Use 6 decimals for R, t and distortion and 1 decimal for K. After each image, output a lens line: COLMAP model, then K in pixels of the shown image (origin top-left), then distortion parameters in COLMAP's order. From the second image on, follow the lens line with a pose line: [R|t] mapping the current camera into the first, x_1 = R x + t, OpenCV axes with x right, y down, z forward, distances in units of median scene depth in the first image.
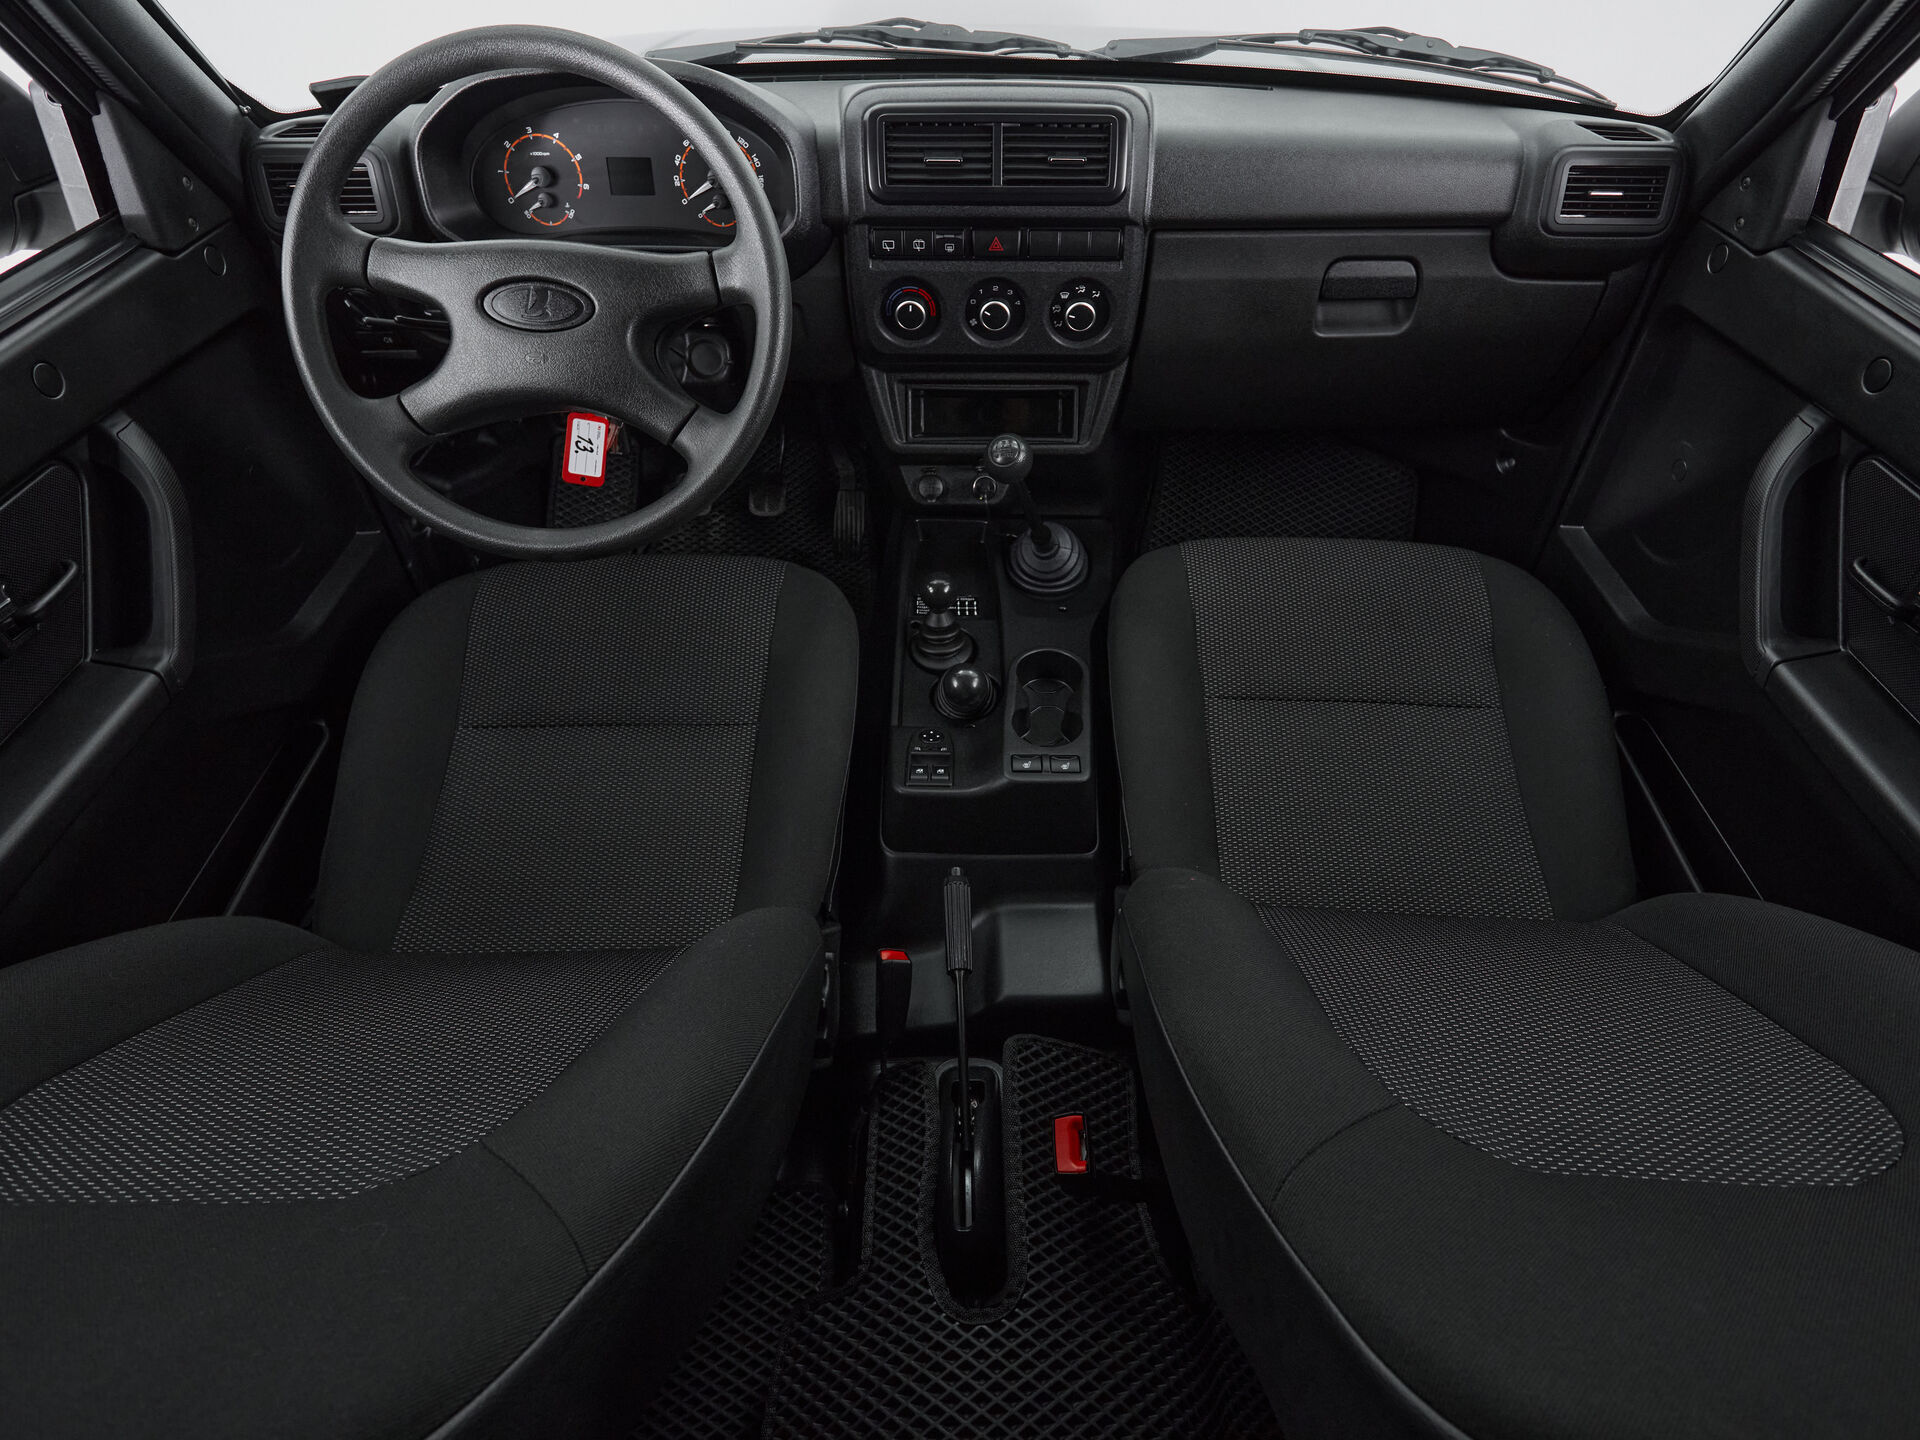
lens RADIAL K [[1049.2, 0, 992.3], [0, 1049.2, 732.2], [0, 0, 1]] dist [-0.006857, -0.003556]
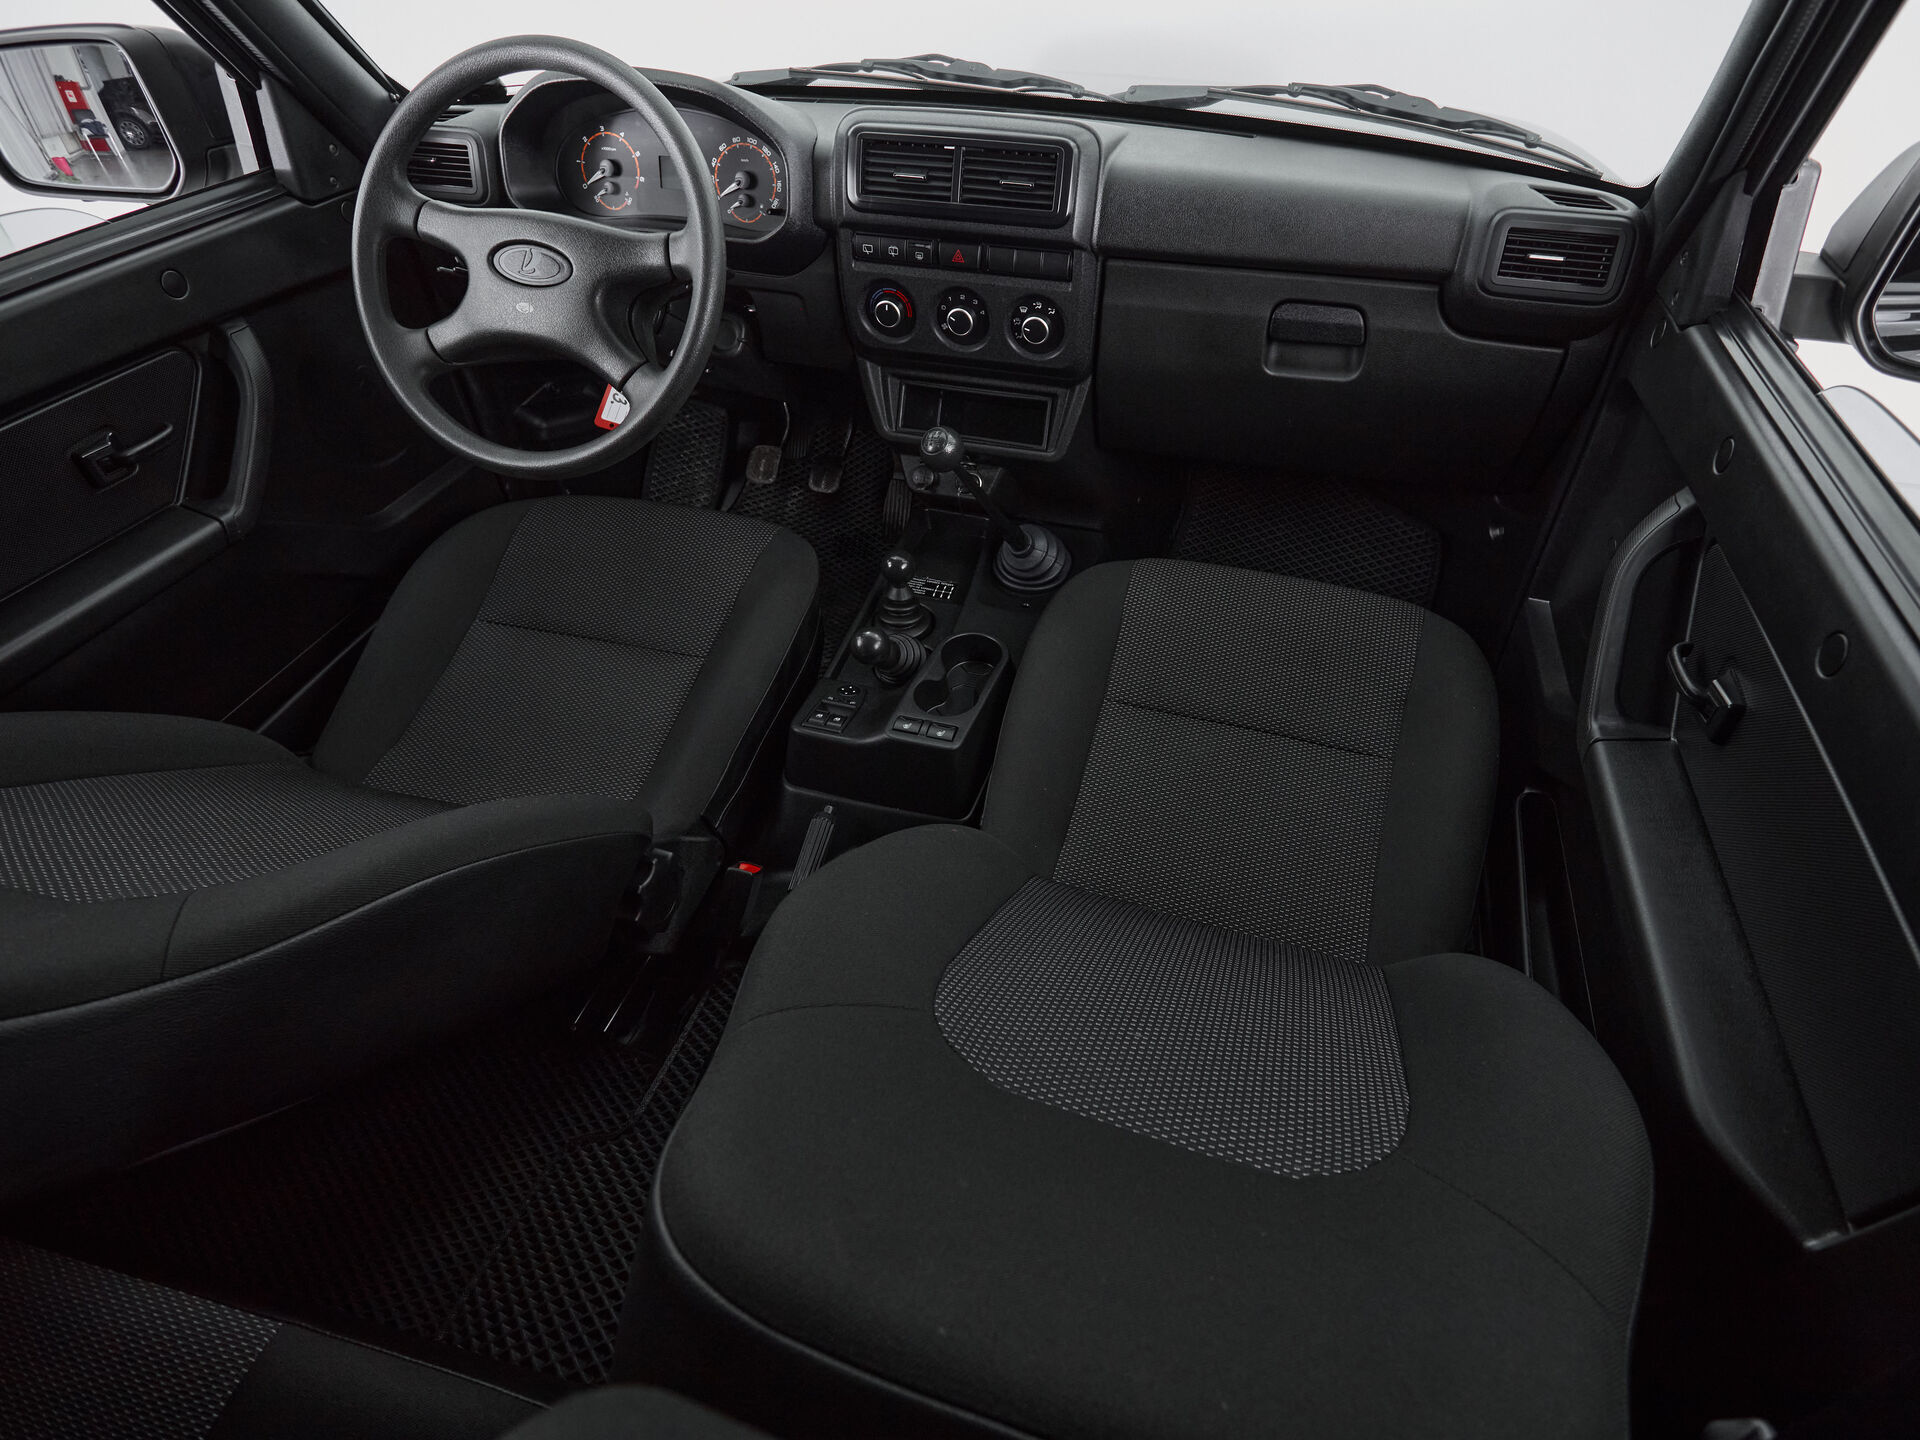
lens RADIAL K [[1049.2, 0, 1033.4], [0, 1049.2, 738.9], [0, 0, 1]] dist [-0.006857, -0.003556]
pose [[0.966287, 0.174247, -0.189546, 0.370120], [-0.180386, 0.983474, -0.015496, 0.037362], [0.183714, 0.049165, 0.981749, -0.045025]]
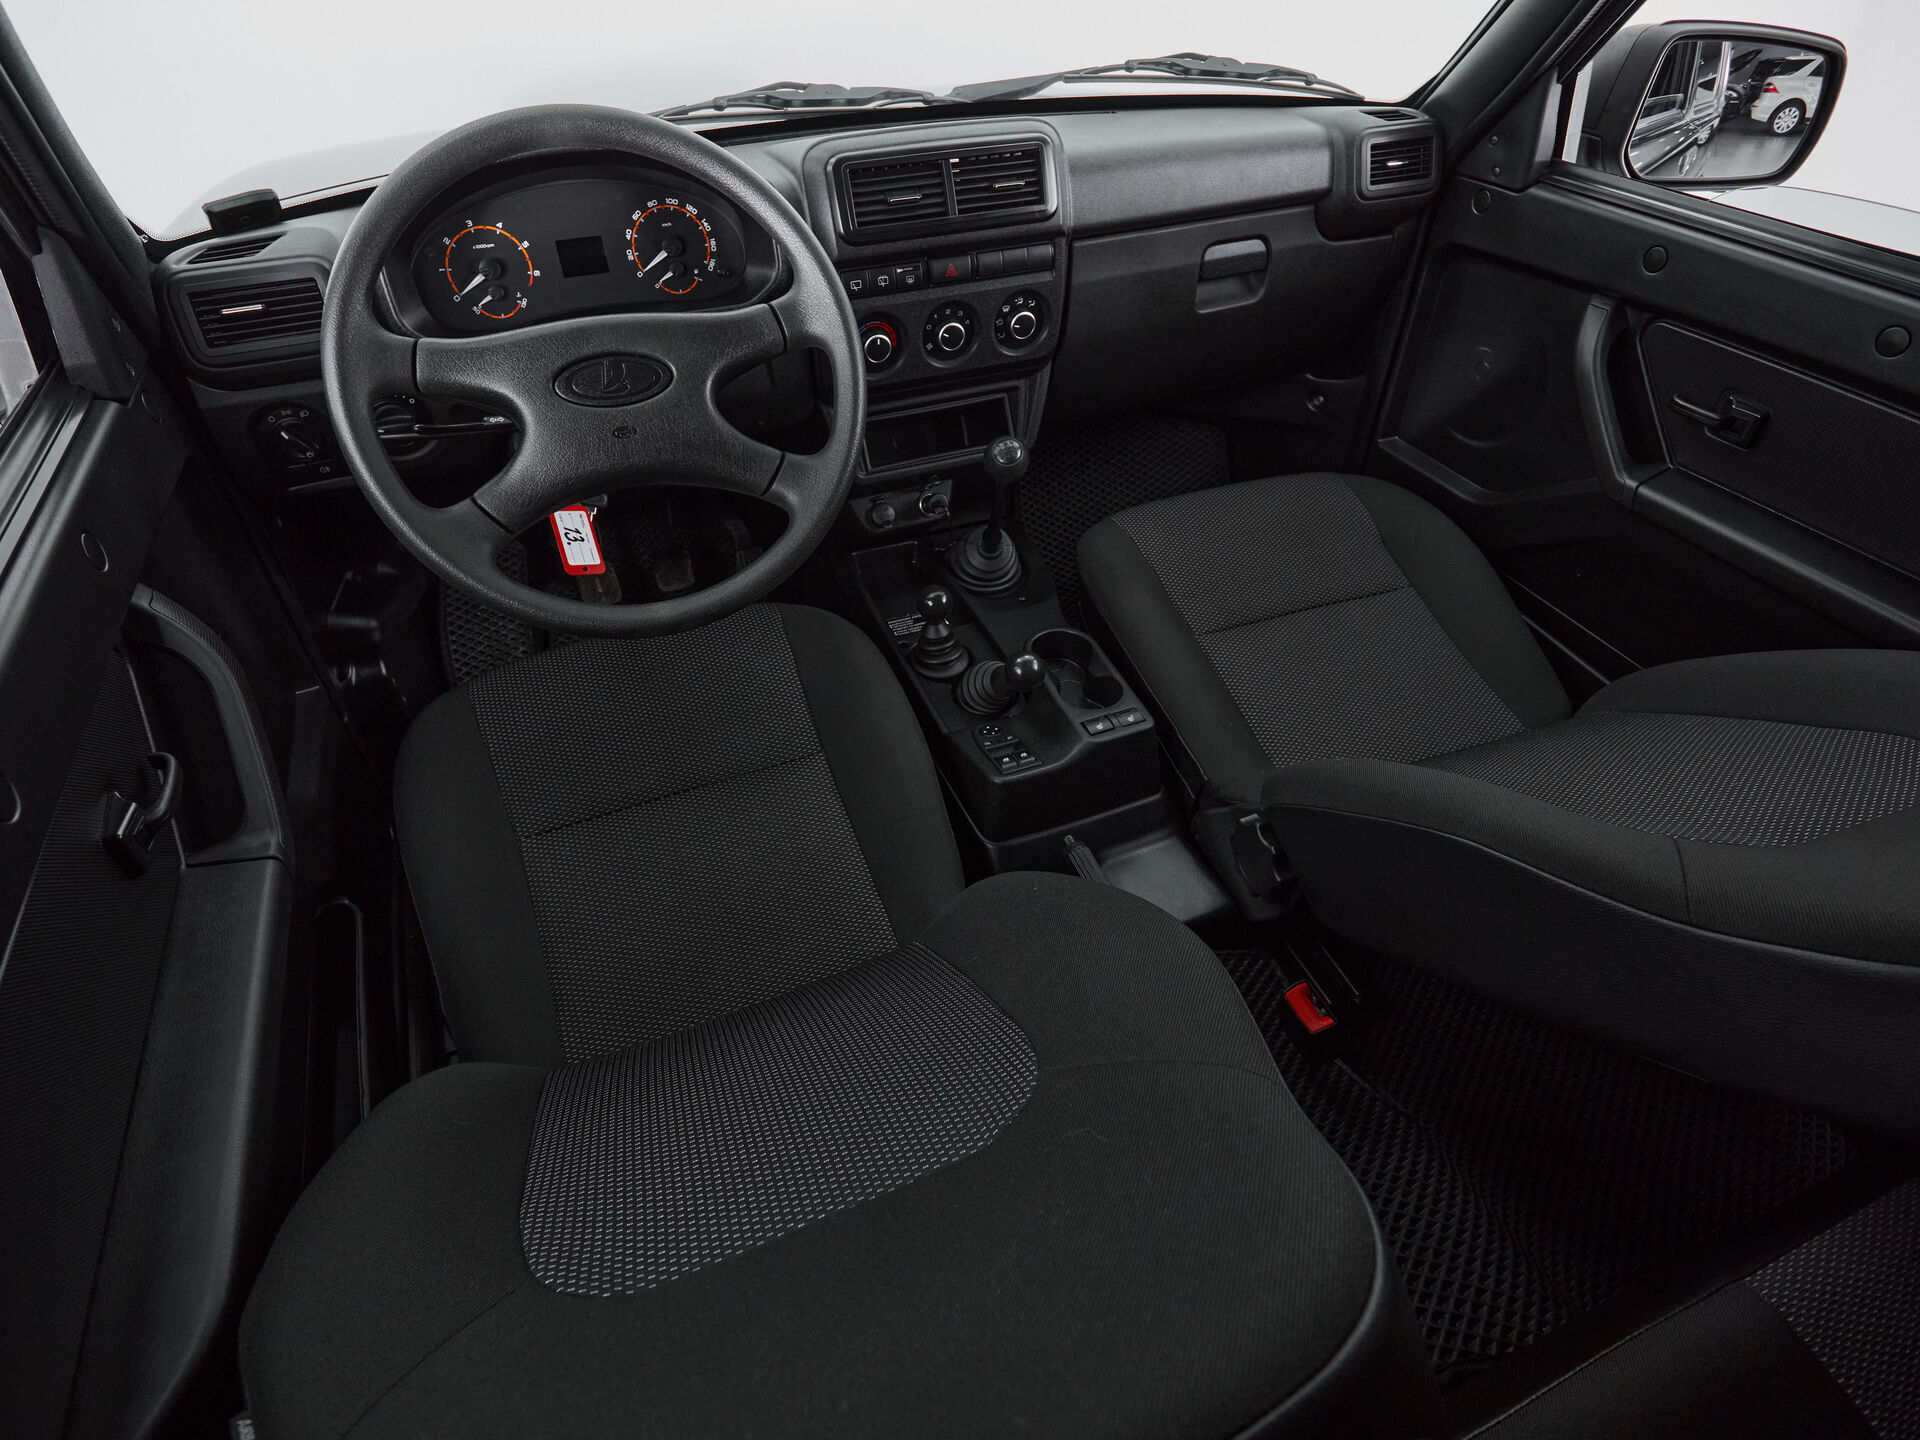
lens RADIAL K [[1049.2, 0, 963.9], [0, 1049.2, 730.5], [0, 0, 1]] dist [-0.006857, -0.003556]
pose [[0.923640, -0.261671, 0.280030, -0.403728], [0.275992, 0.961082, -0.012248, 0.009555], [-0.265927, 0.088599, 0.959913, -0.004042]]
